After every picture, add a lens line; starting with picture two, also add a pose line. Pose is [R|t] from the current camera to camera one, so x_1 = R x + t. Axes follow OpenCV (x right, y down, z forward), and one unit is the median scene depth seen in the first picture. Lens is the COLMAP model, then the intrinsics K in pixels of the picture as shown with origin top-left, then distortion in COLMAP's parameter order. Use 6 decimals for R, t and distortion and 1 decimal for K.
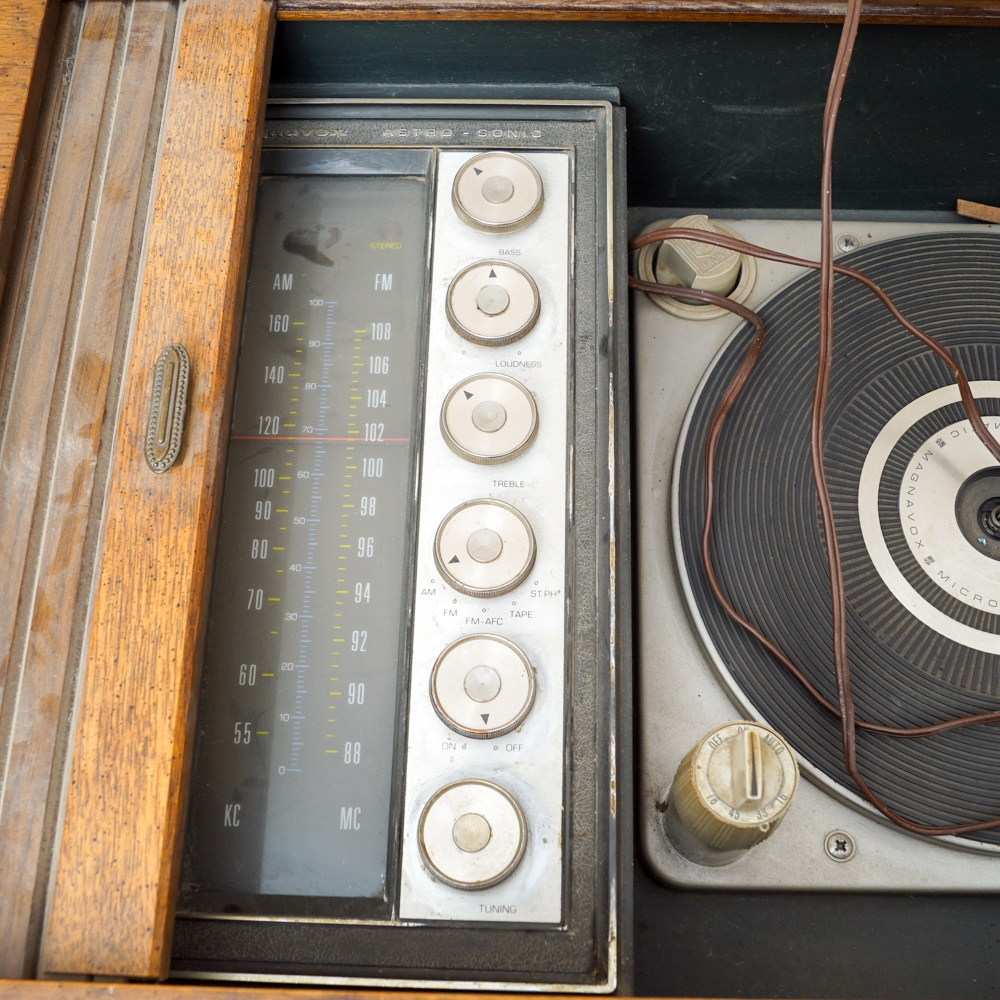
lens RADIAL K [[1346.0, 0, 500.0], [0, 1346.0, 500.0], [0, 0, 1]] dist [-0.058700, -0.023483]
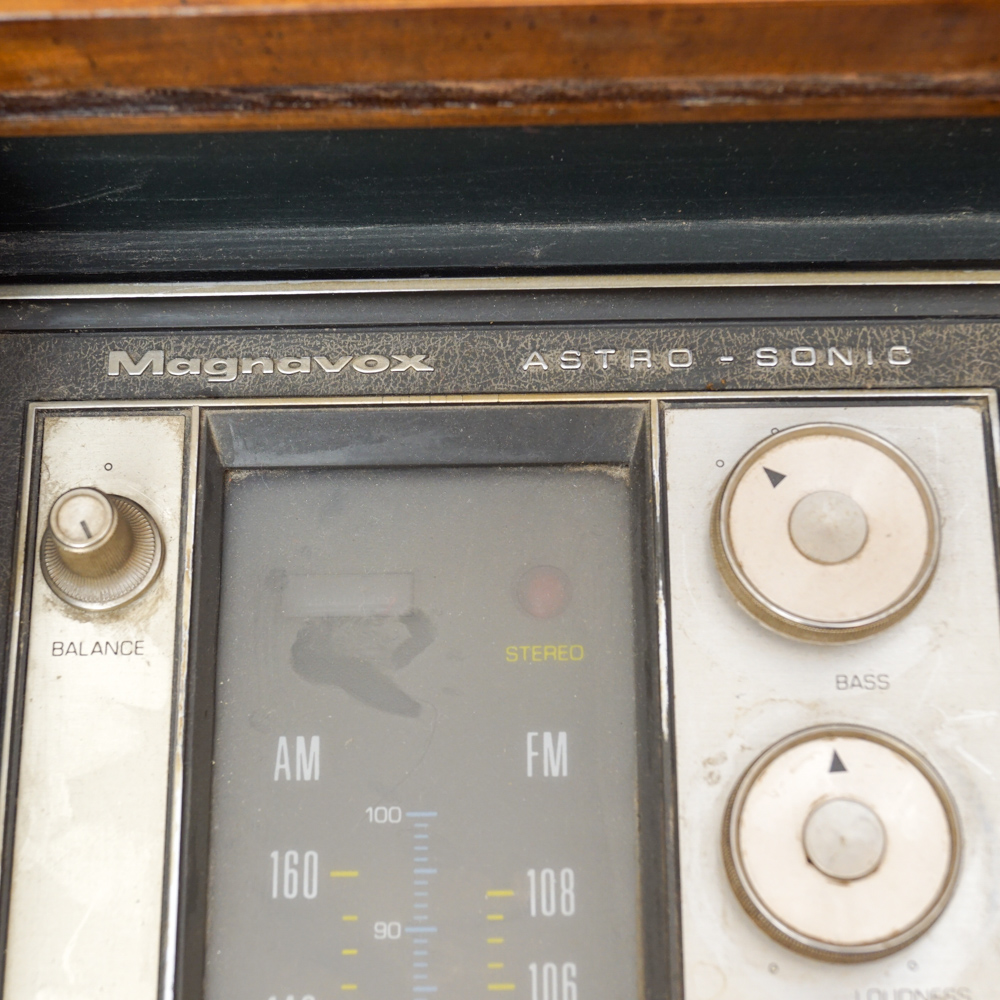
lens RADIAL K [[2145.6, 0, 500.0], [0, 2145.6, 500.0], [0, 0, 1]] dist [-0.020035, -0.076437]
pose [[0.999463, -0.030290, 0.012467, -0.105894], [0.030035, 0.999345, 0.020186, -0.250835], [-0.013071, -0.019801, 0.999719, 0.352864]]
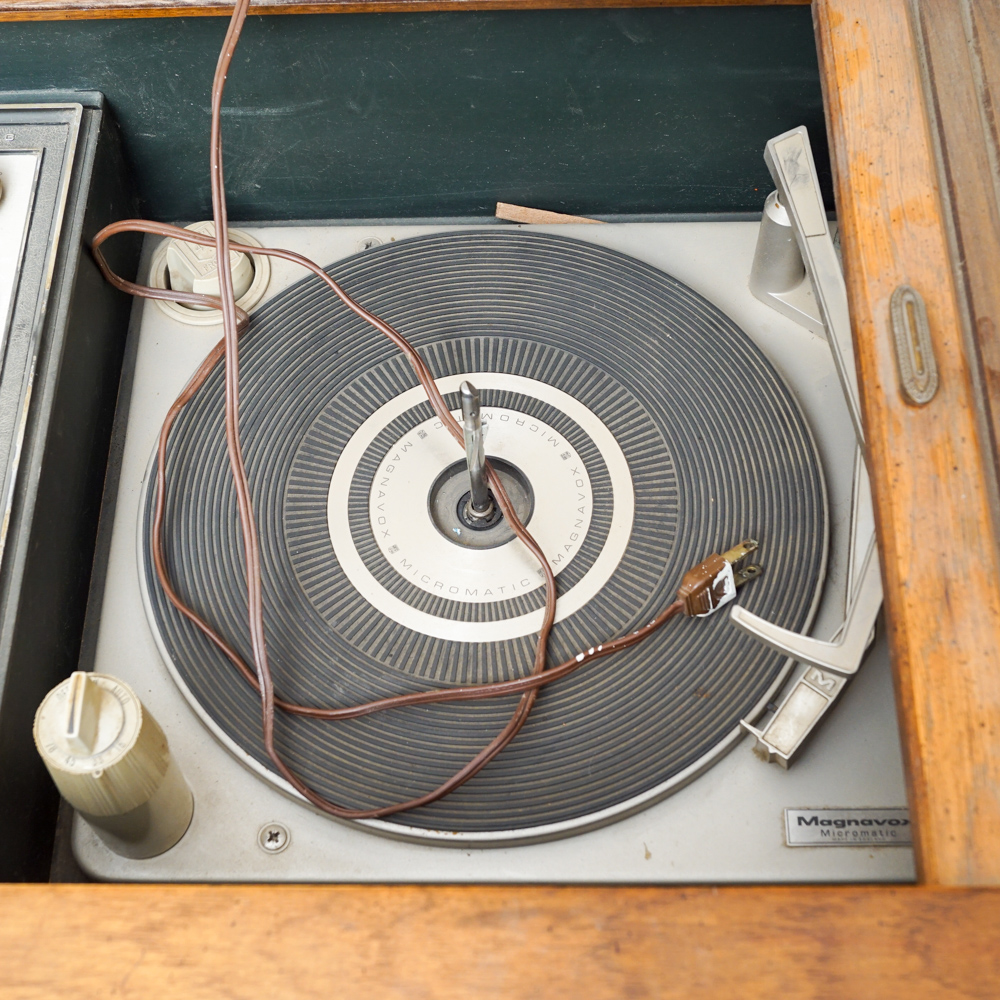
lens RADIAL K [[1659.1, 0, 500.0], [0, 1659.1, 500.0], [0, 0, 1]] dist [-0.064343, 0.127549]
pose [[0.999788, -0.019905, -0.005194, 0.403828], [0.019115, 0.992217, -0.123043, 0.158694], [0.007603, 0.122918, 0.992388, -0.193489]]
